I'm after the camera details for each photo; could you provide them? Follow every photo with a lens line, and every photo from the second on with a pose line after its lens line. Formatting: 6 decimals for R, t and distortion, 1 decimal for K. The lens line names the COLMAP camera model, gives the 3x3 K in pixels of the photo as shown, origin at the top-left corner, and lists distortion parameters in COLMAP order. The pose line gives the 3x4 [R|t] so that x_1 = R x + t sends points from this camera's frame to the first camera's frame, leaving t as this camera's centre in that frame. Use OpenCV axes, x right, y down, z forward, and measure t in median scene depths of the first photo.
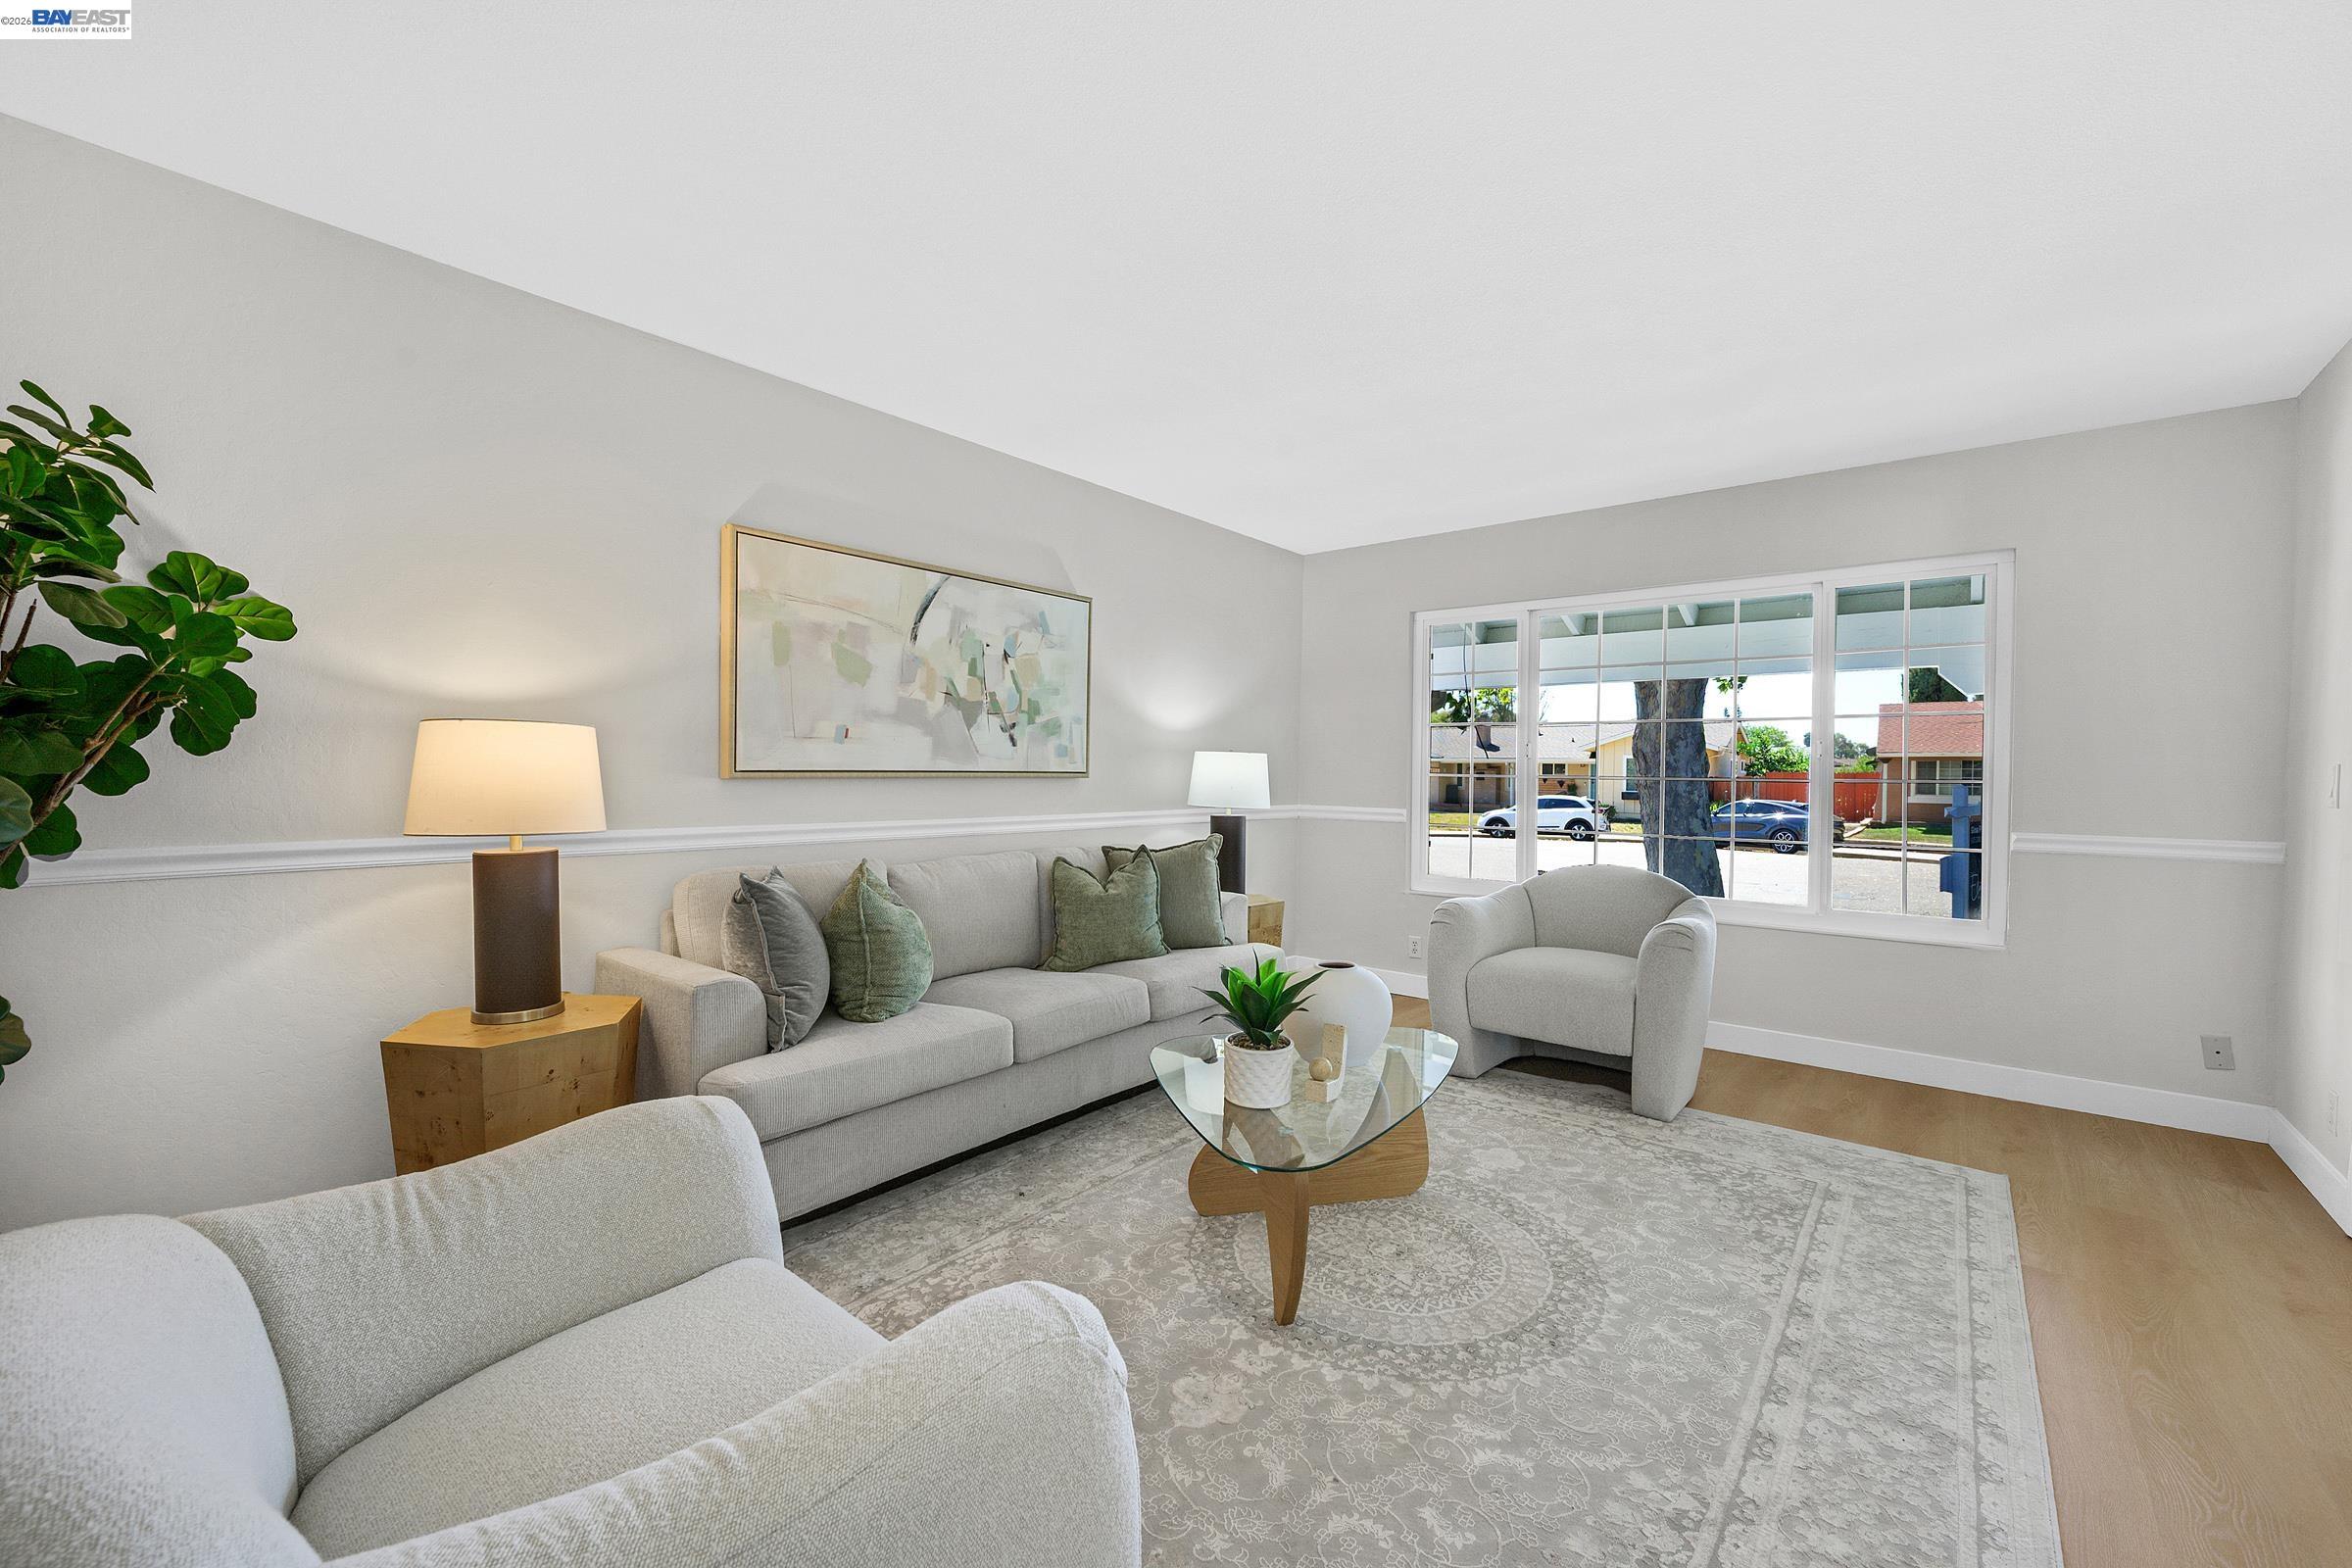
lens RADIAL K [[935.1, 0, 1184.6], [0, 935.1, 776.2], [0, 0, 1]] dist [-0.000554, -0.000633]
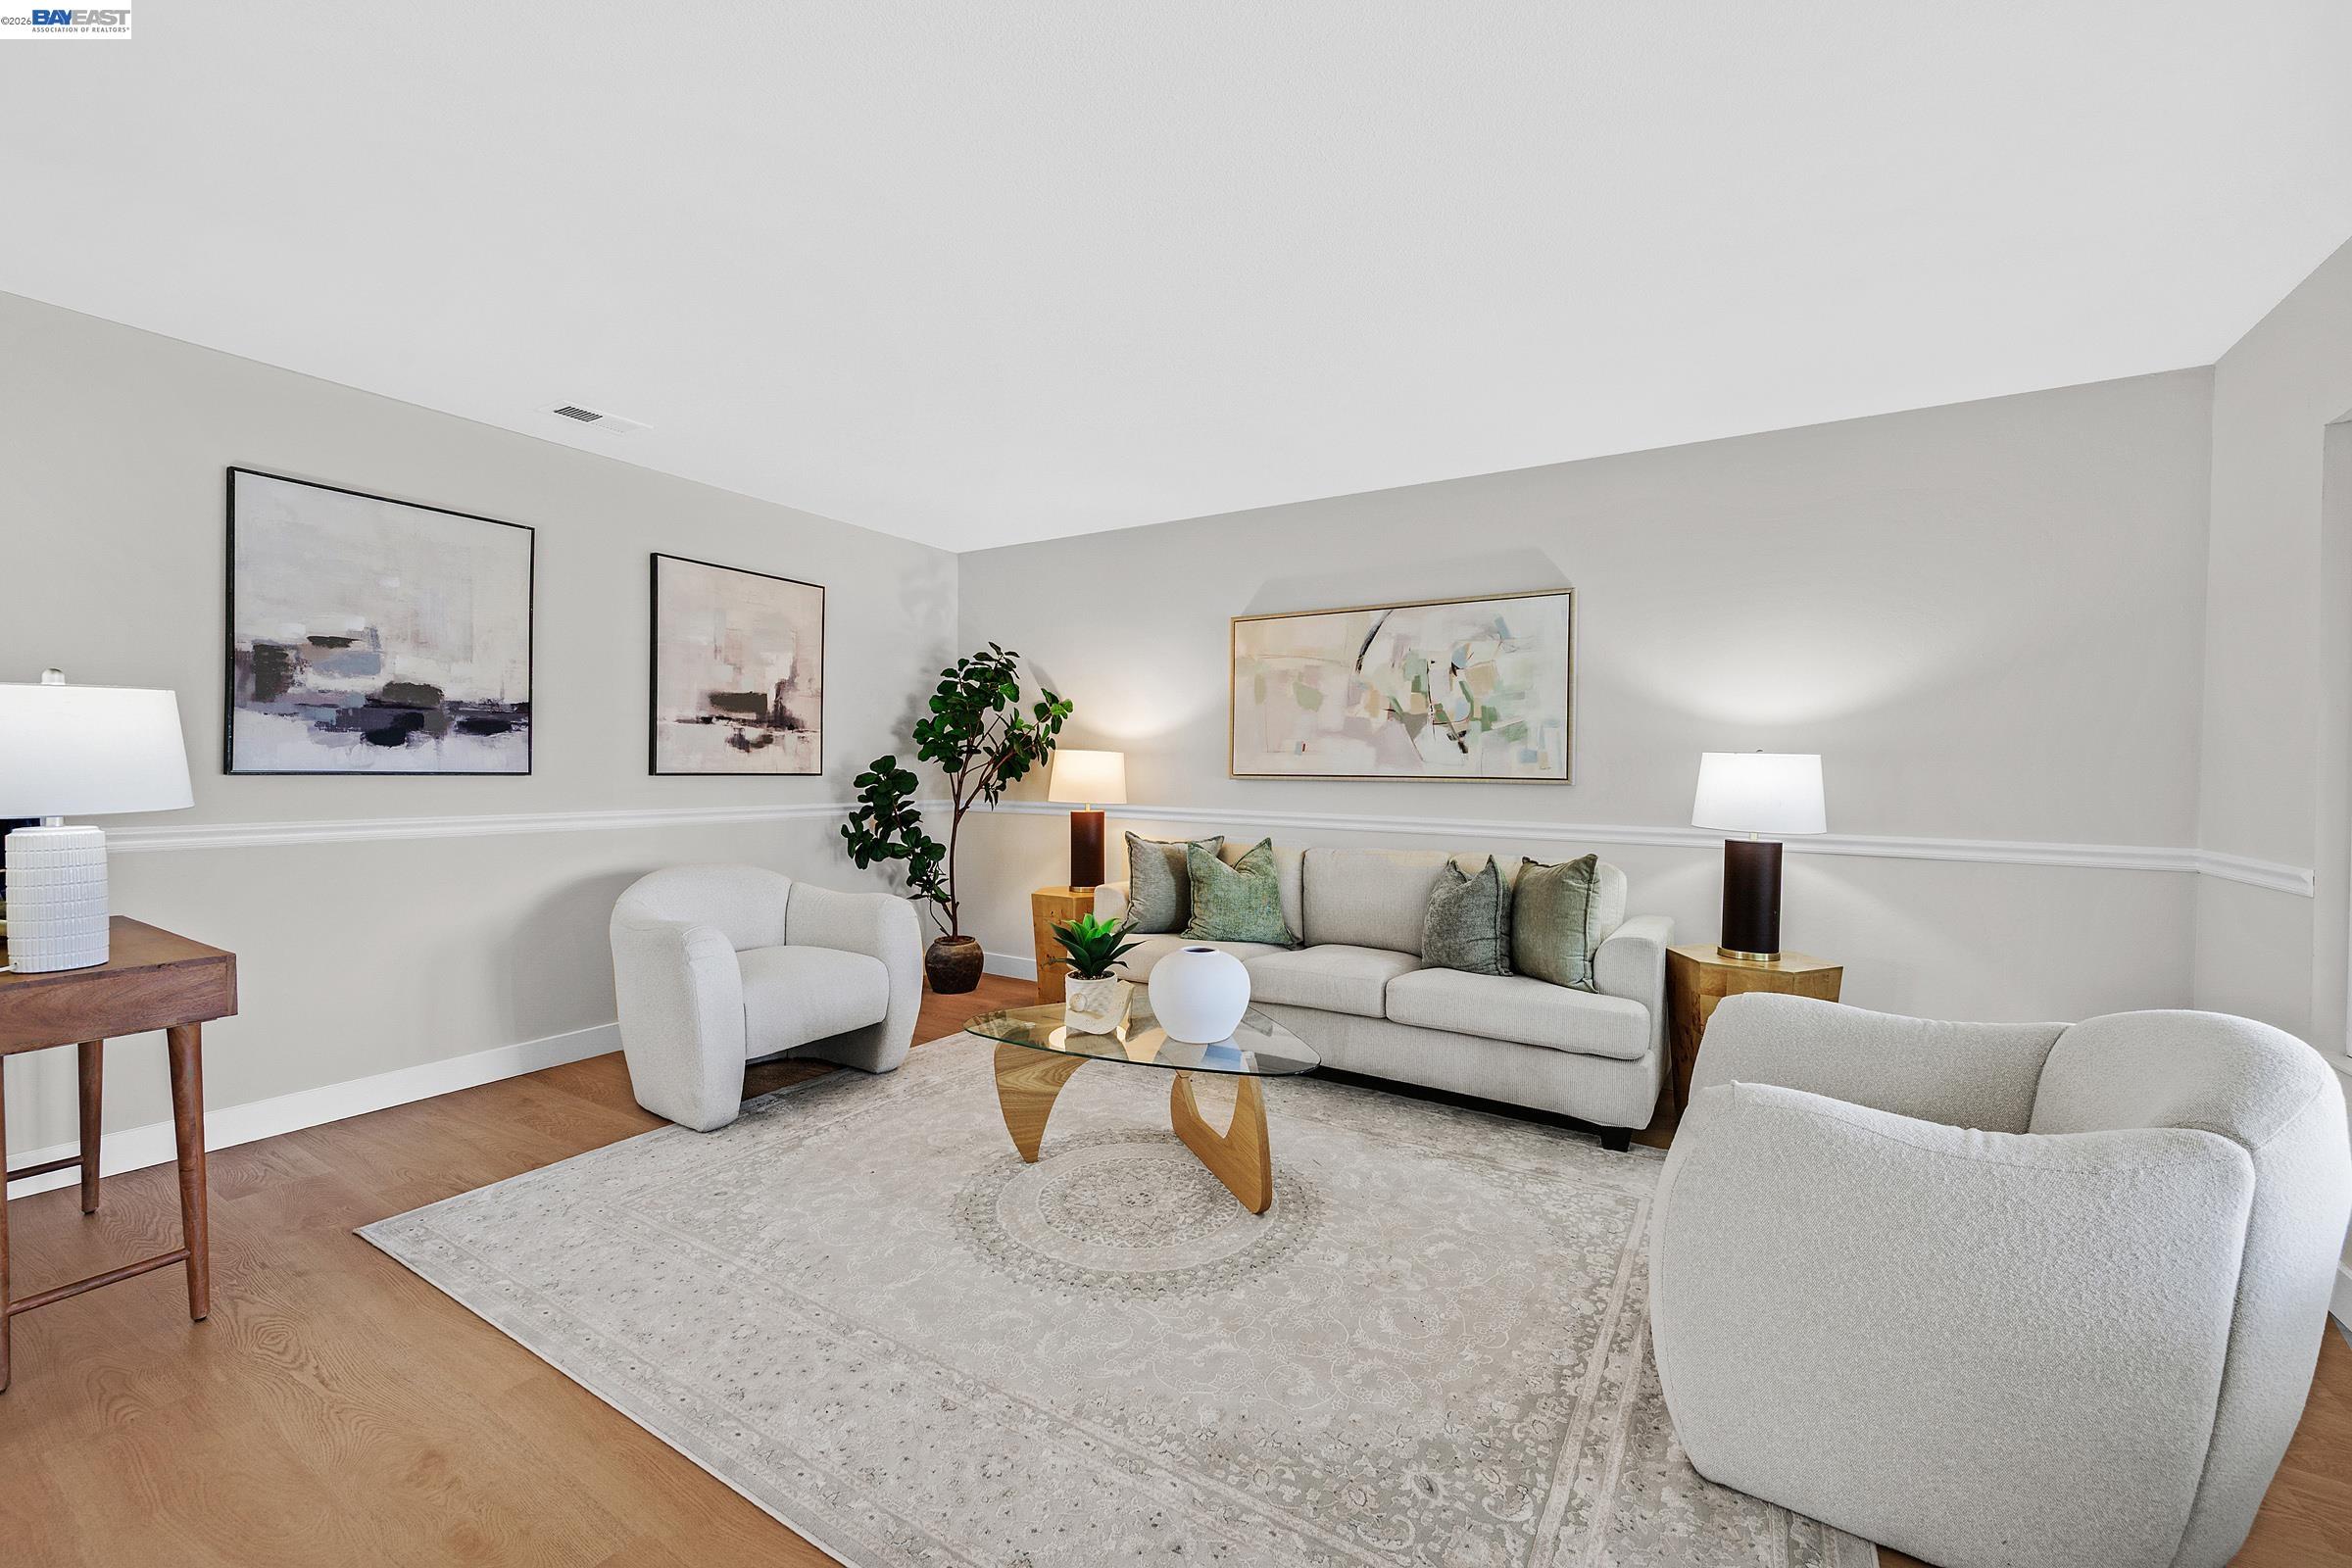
lens RADIAL K [[935.1, 0, 1166.6], [0, 935.1, 756.3], [0, 0, 1]] dist [-0.000554, -0.000633]
pose [[0.140353, -0.007521, -0.990073, 0.846007], [-0.007377, 0.999935, -0.008642, -0.017316], [0.990074, 0.008516, 0.140288, 0.539944]]
